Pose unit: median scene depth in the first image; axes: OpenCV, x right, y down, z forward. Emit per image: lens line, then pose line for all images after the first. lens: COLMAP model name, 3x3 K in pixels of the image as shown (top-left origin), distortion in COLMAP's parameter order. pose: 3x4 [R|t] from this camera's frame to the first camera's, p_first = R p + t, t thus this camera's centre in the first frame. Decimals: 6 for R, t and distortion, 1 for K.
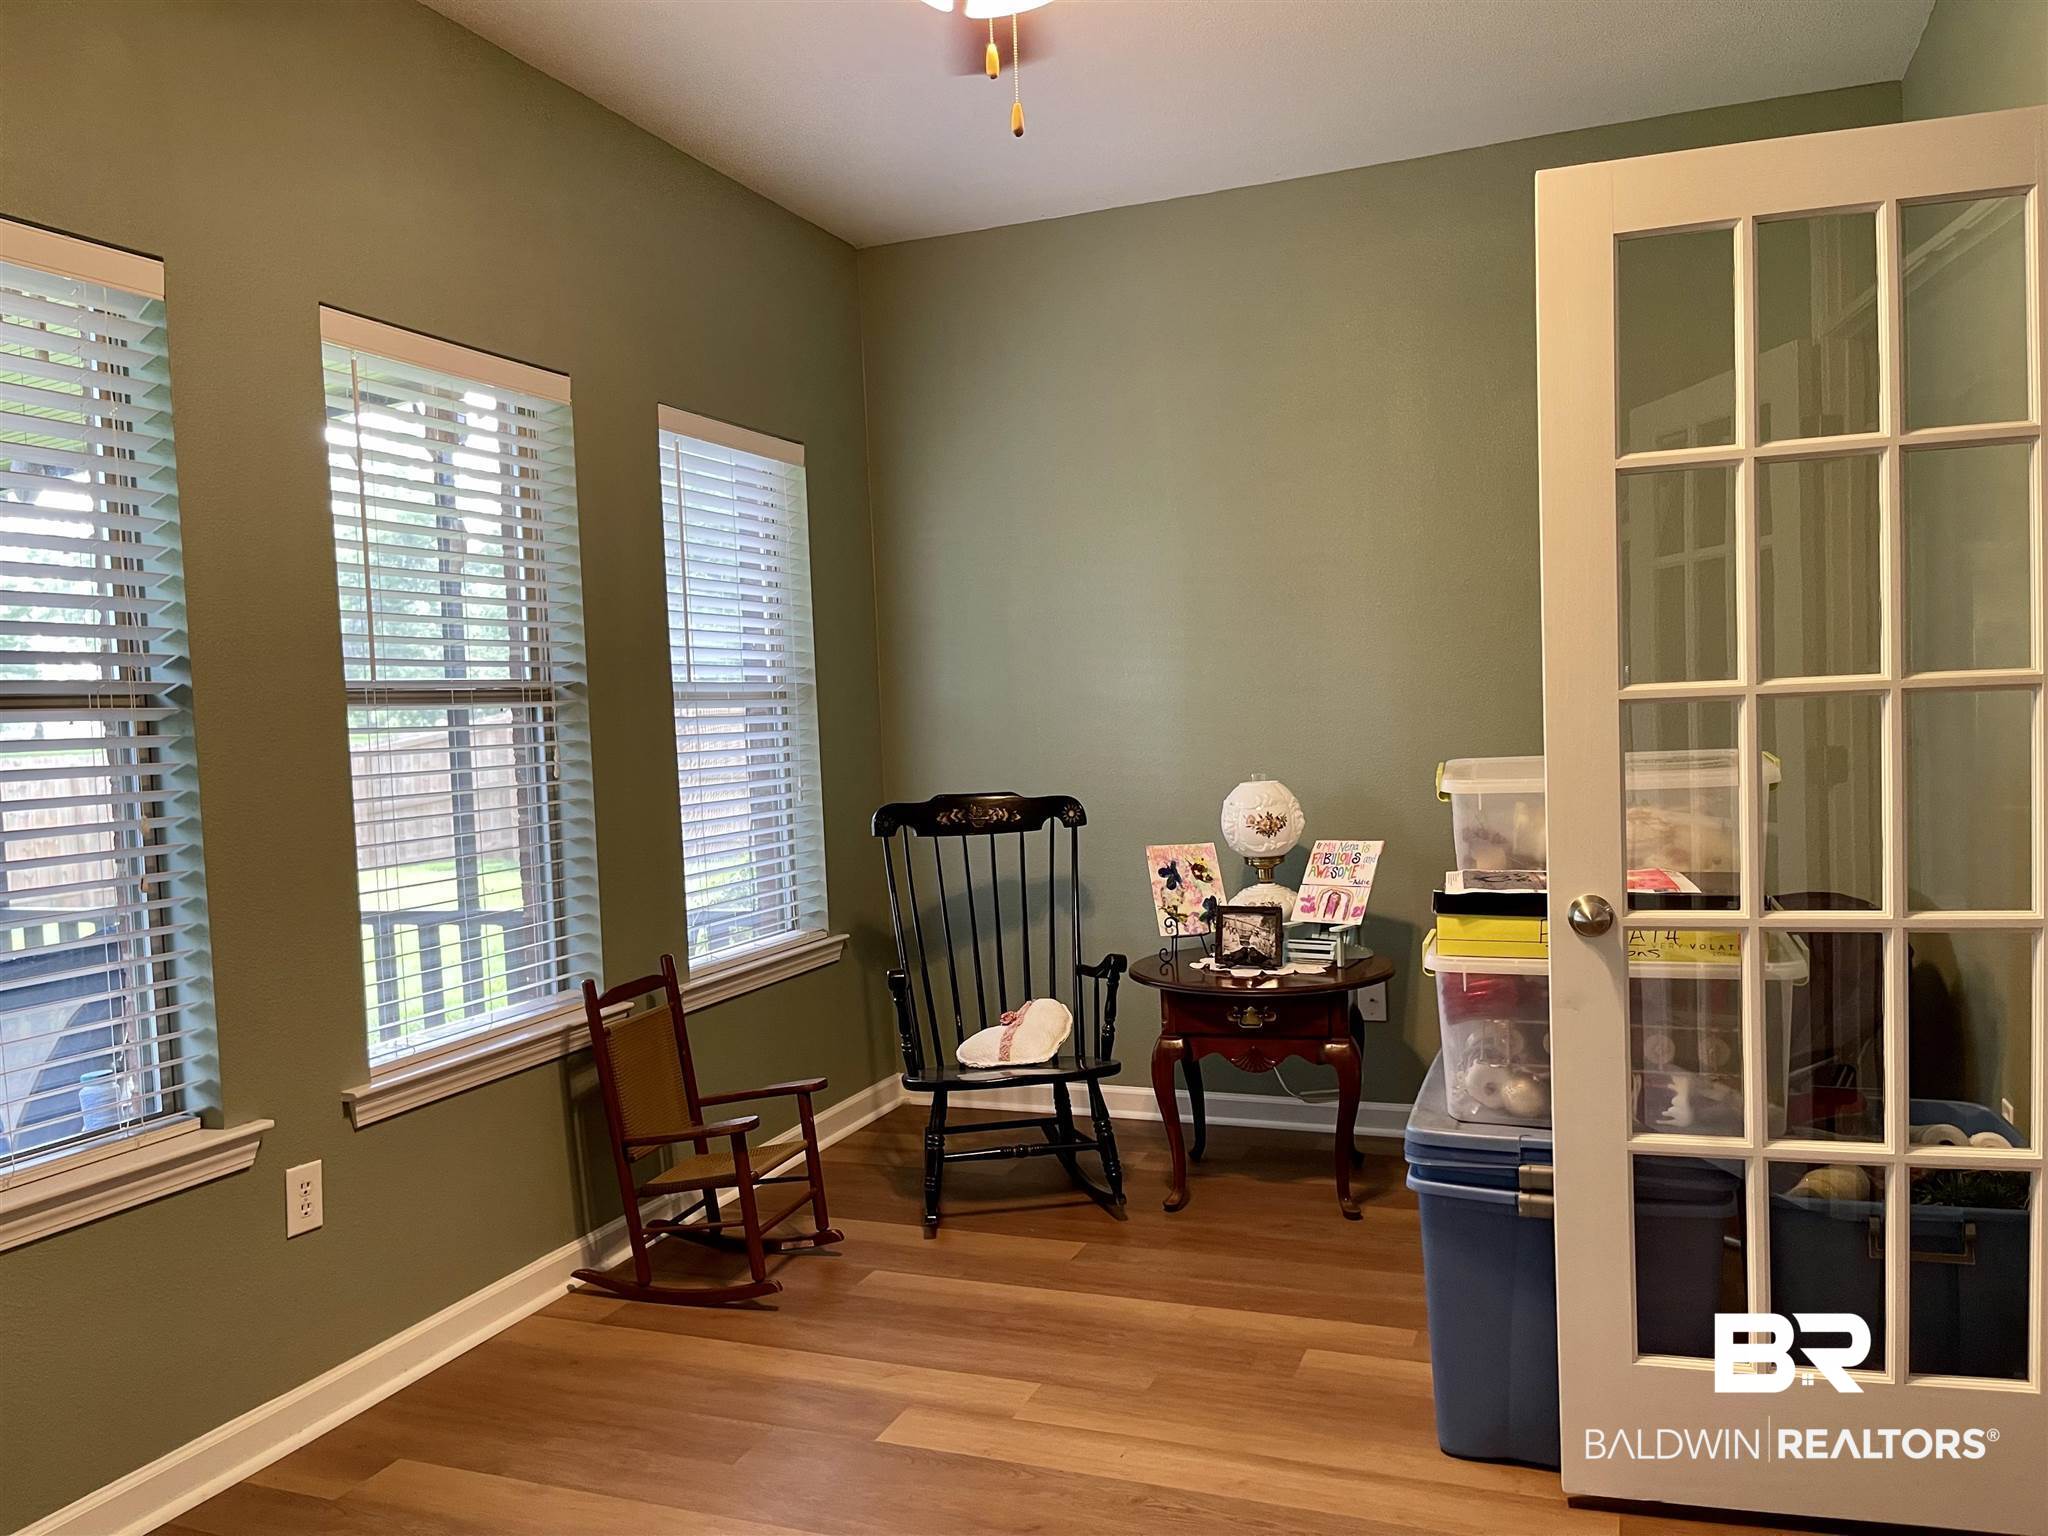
lens RADIAL K [[1543.1, 0, 1024.0], [0, 1543.1, 768.0], [0, 0, 1]] dist [0.048778, -0.049401]
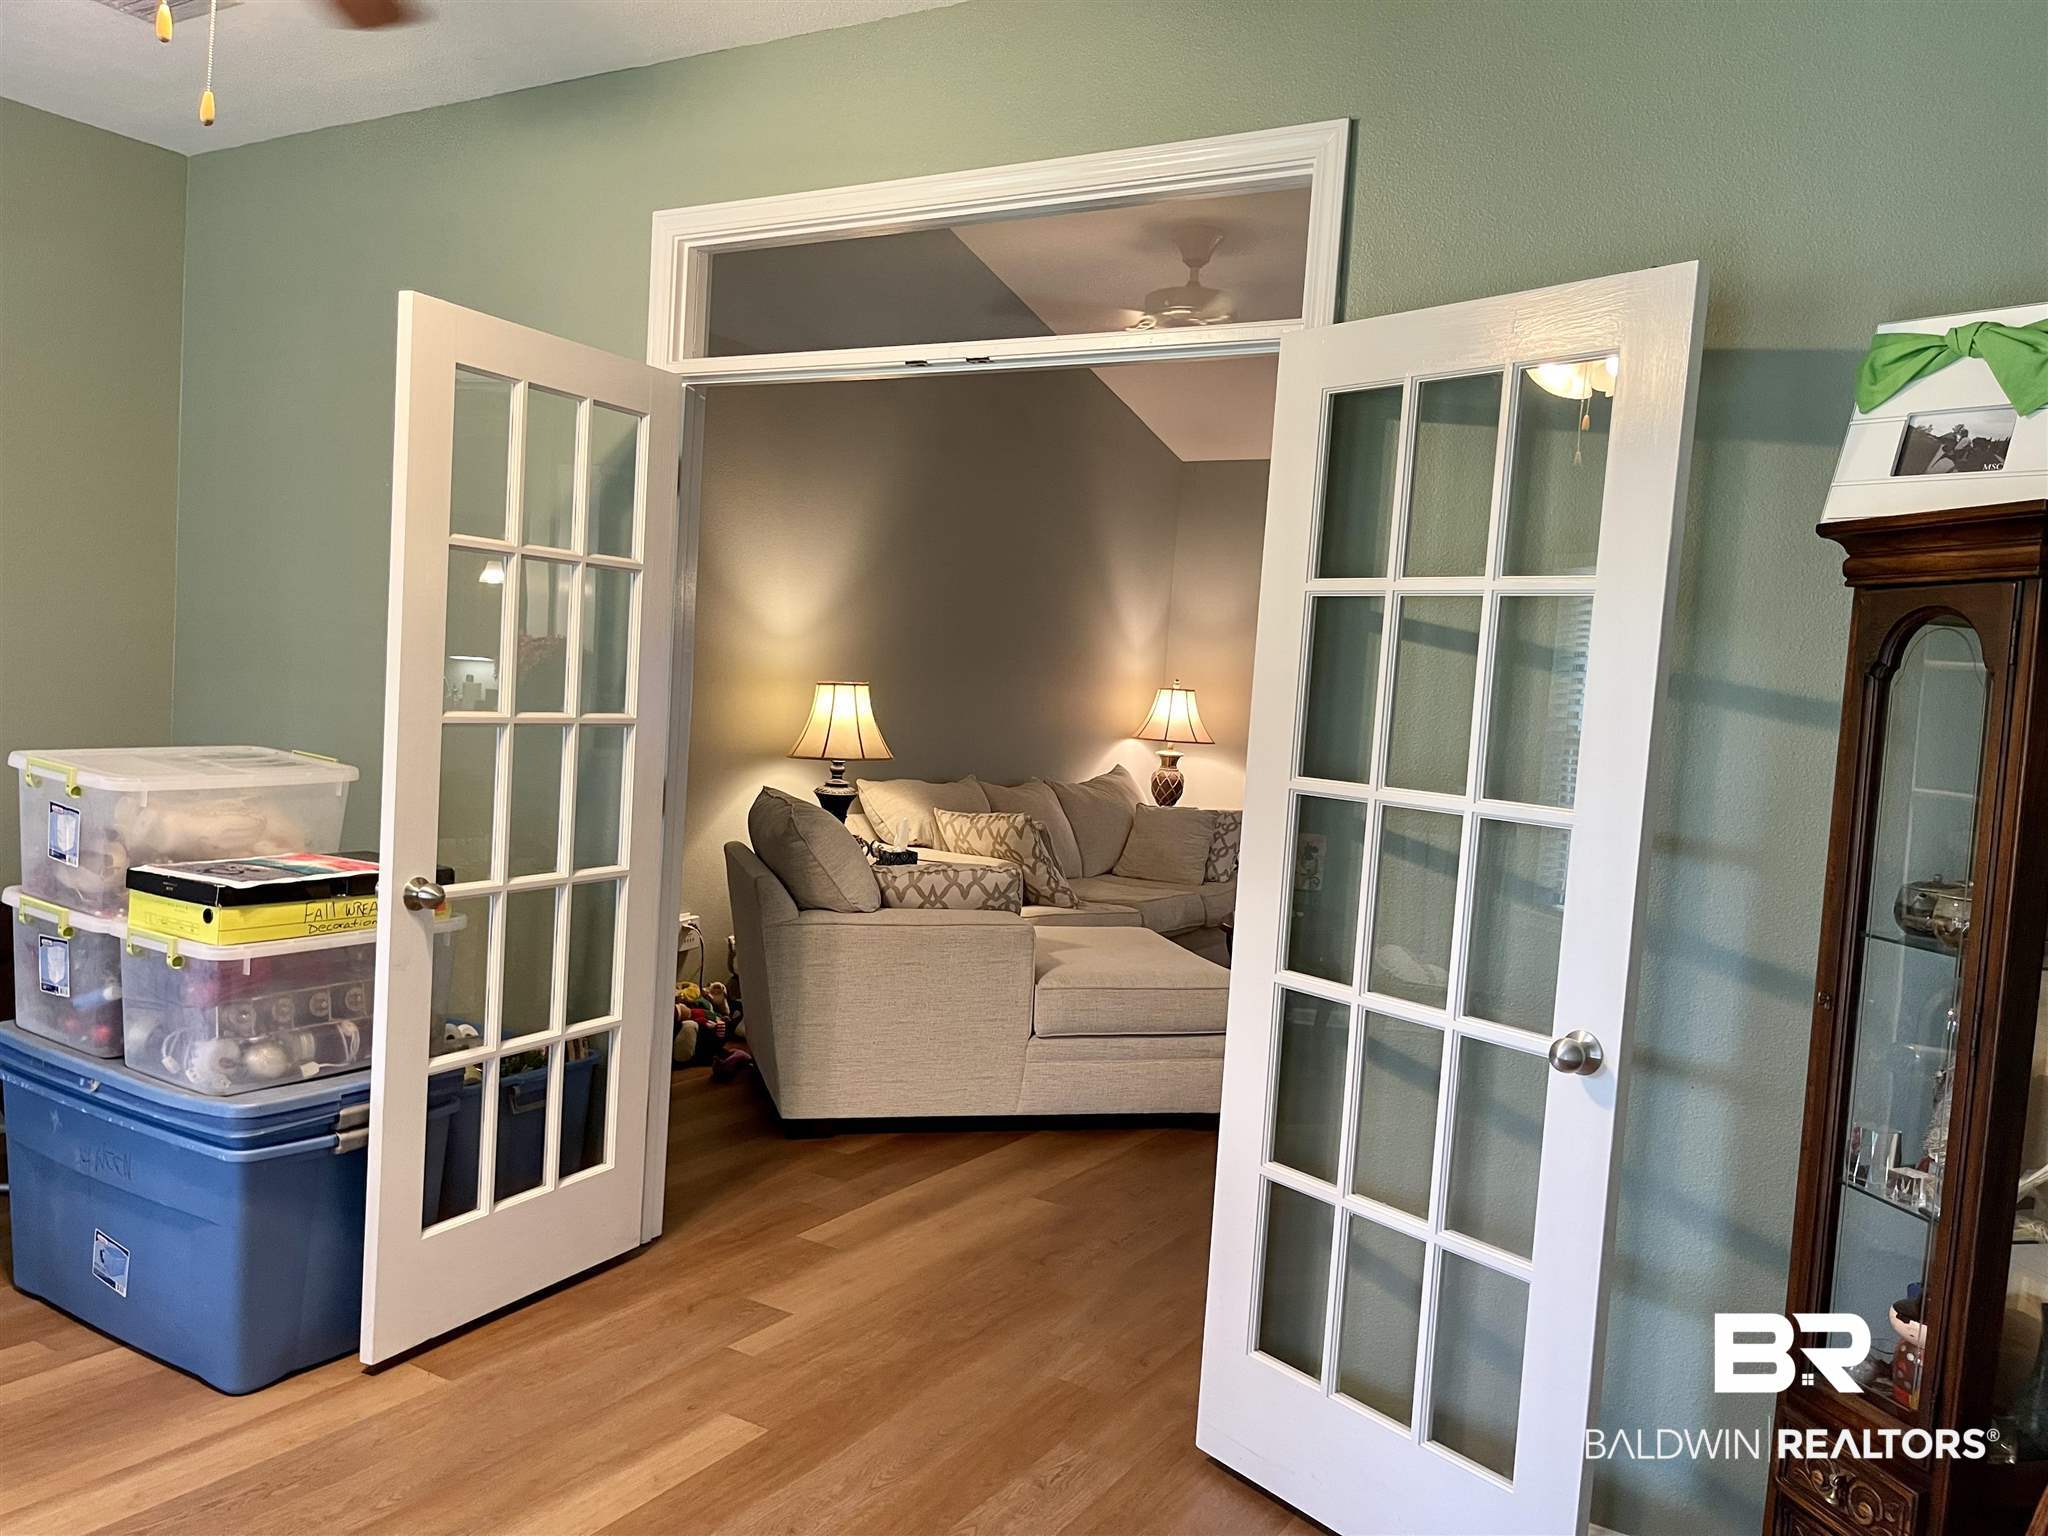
lens RADIAL K [[1543.1, 0, 1024.0], [0, 1543.1, 768.0], [0, 0, 1]] dist [0.048778, -0.049401]
pose [[0.170007, -0.010257, 0.985389, -0.769166], [-0.026088, 0.999549, 0.014905, -0.037404], [-0.985097, -0.028241, 0.169663, 0.295019]]
